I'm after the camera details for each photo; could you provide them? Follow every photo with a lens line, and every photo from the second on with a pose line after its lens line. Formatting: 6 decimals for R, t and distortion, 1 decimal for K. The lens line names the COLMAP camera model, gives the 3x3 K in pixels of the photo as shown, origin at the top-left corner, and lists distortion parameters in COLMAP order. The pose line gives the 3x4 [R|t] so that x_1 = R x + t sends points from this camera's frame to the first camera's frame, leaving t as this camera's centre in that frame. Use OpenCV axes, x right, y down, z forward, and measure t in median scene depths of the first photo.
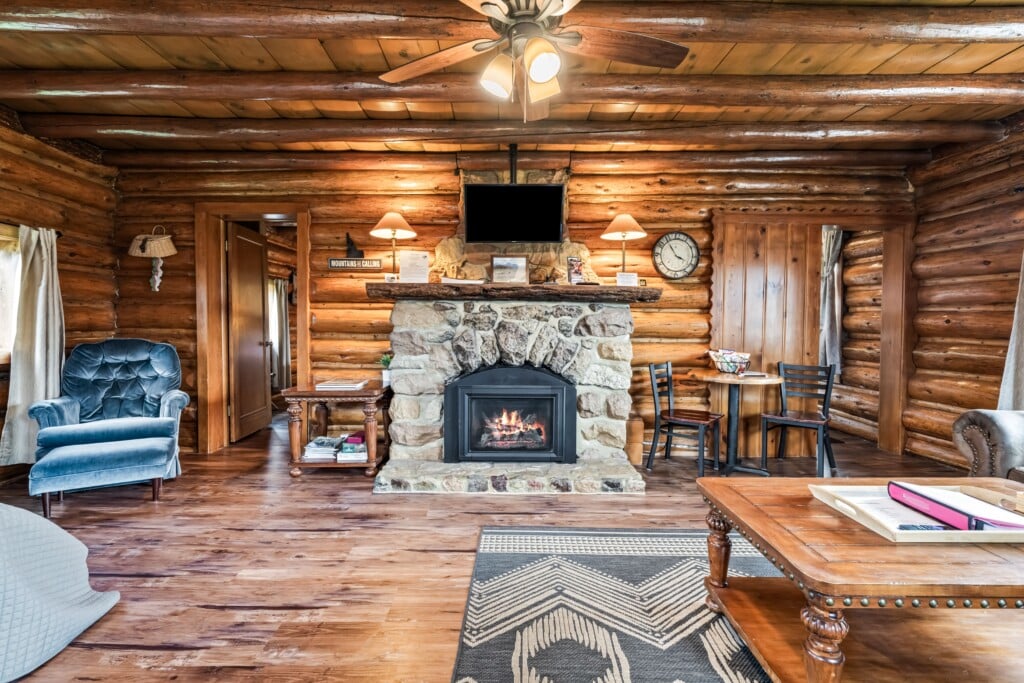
lens RADIAL K [[452.8, 0, 490.1], [0, 452.8, 340.3], [0, 0, 1]] dist [-0.006826, 0.000547]
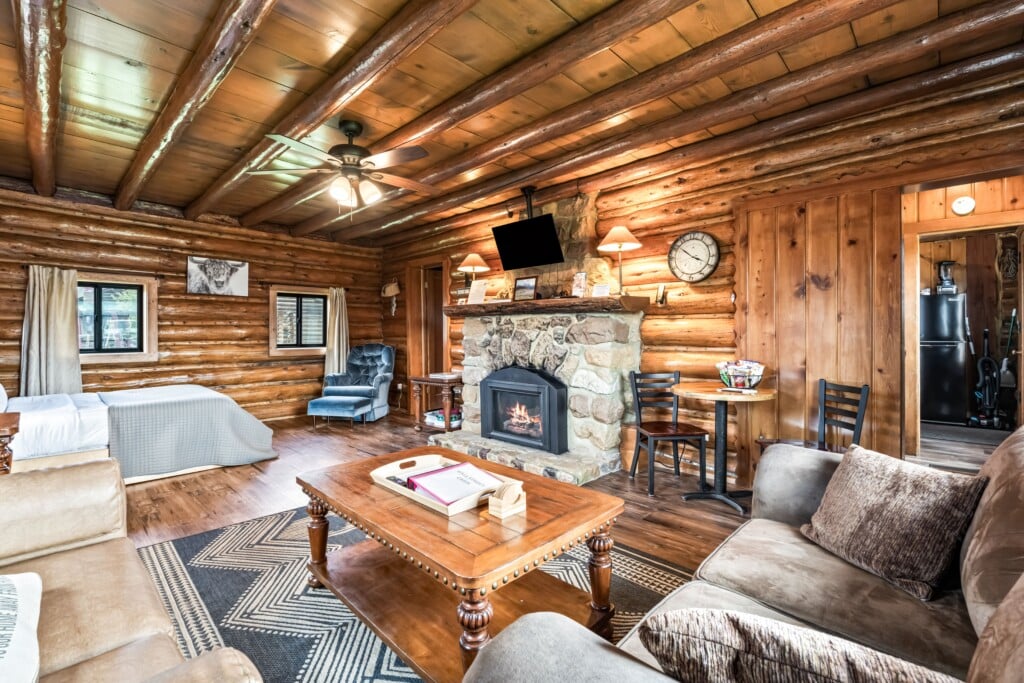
lens RADIAL K [[452.8, 0, 517.1], [0, 452.8, 337.7], [0, 0, 1]] dist [-0.006826, 0.000547]
pose [[0.718671, -0.001615, -0.695349, 0.811747], [-0.009747, 0.999876, -0.012396, -0.007619], [0.695282, 0.015686, 0.718566, 0.090713]]
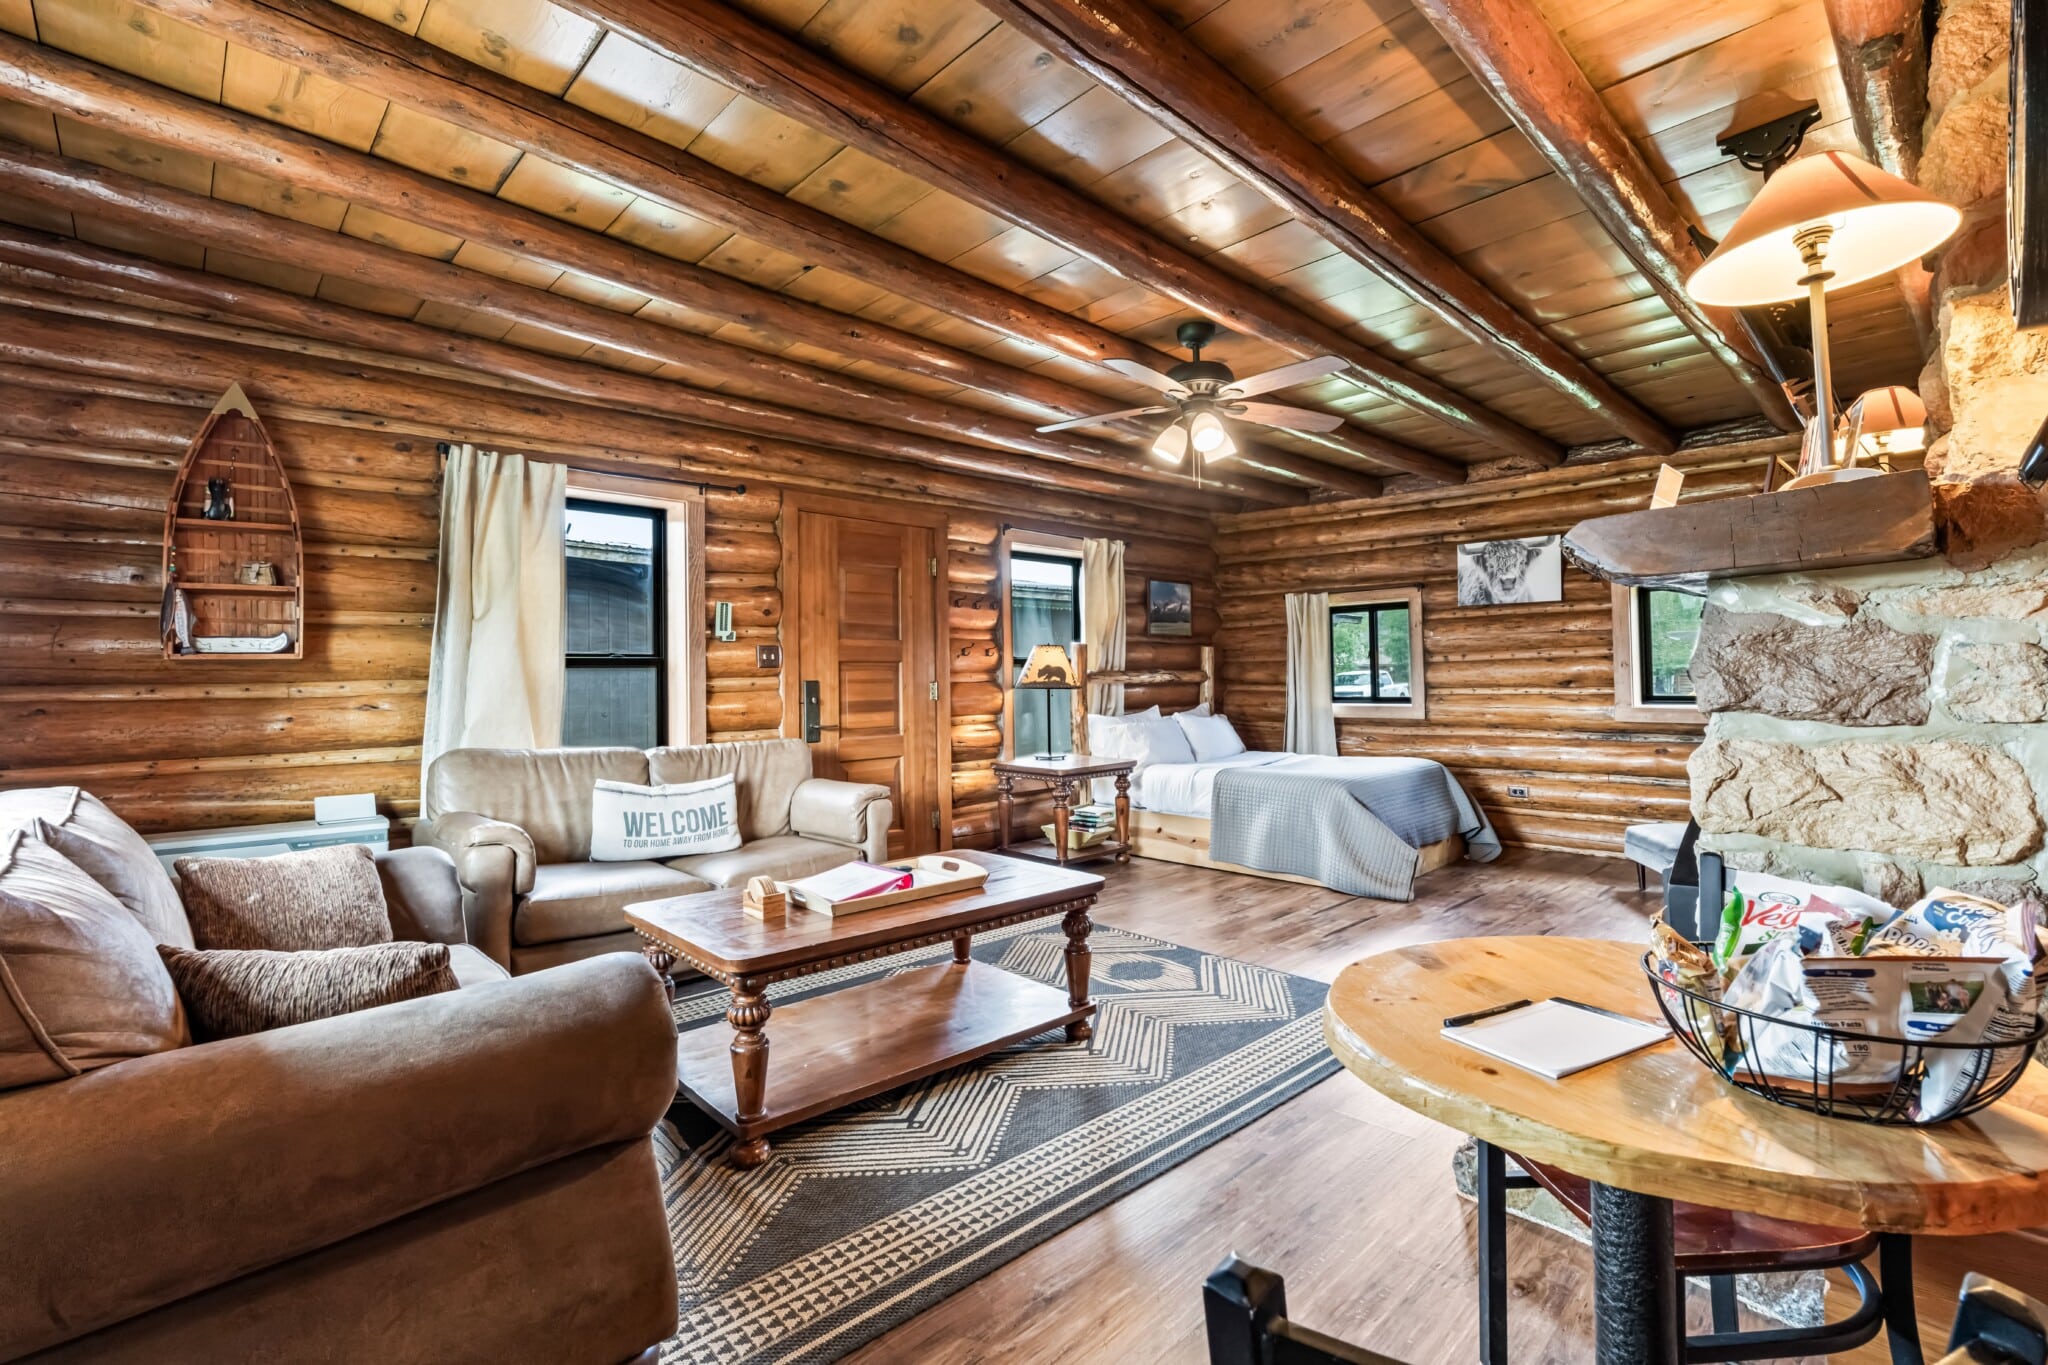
lens RADIAL K [[905.6, 0, 1042.9], [0, 905.6, 668.0], [0, 0, 1]] dist [-0.006826, 0.000547]
pose [[-0.709907, -0.011917, -0.704195, 0.821252], [-0.010257, 0.999926, -0.006581, -0.022155], [0.704221, 0.002551, -0.709976, 1.017121]]
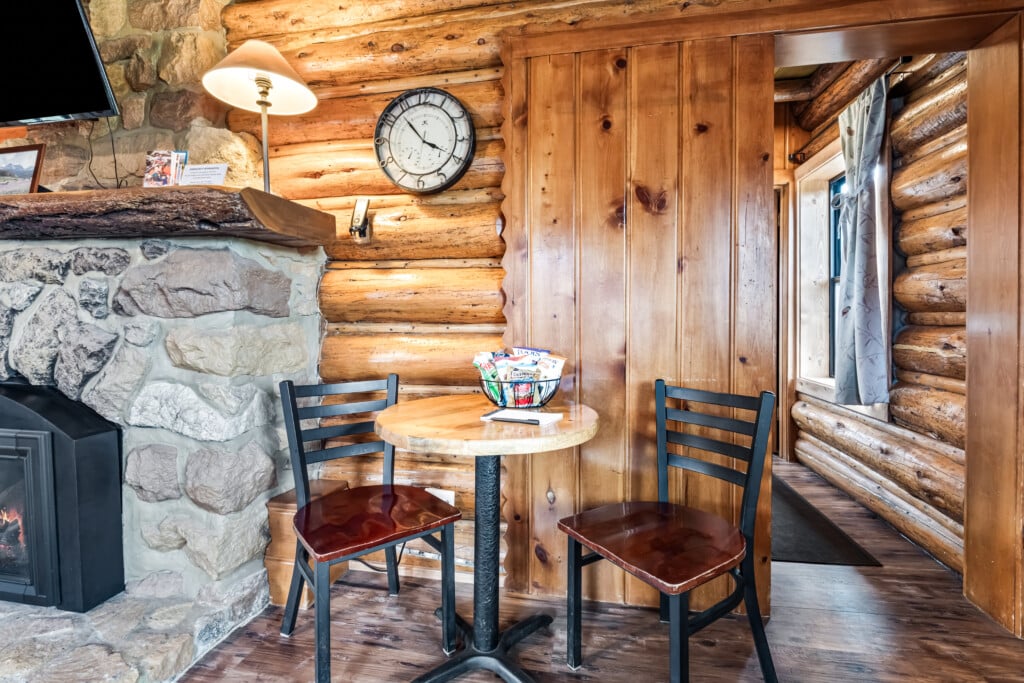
lens RADIAL K [[452.8, 0, 517.5], [0, 452.8, 331.0], [0, 0, 1]] dist [-0.006826, 0.000547]
pose [[0.983041, -0.002369, -0.183370, 0.598753], [0.000153, 0.999927, -0.012098, 0.009511], [0.183386, 0.011864, 0.982969, 0.583590]]
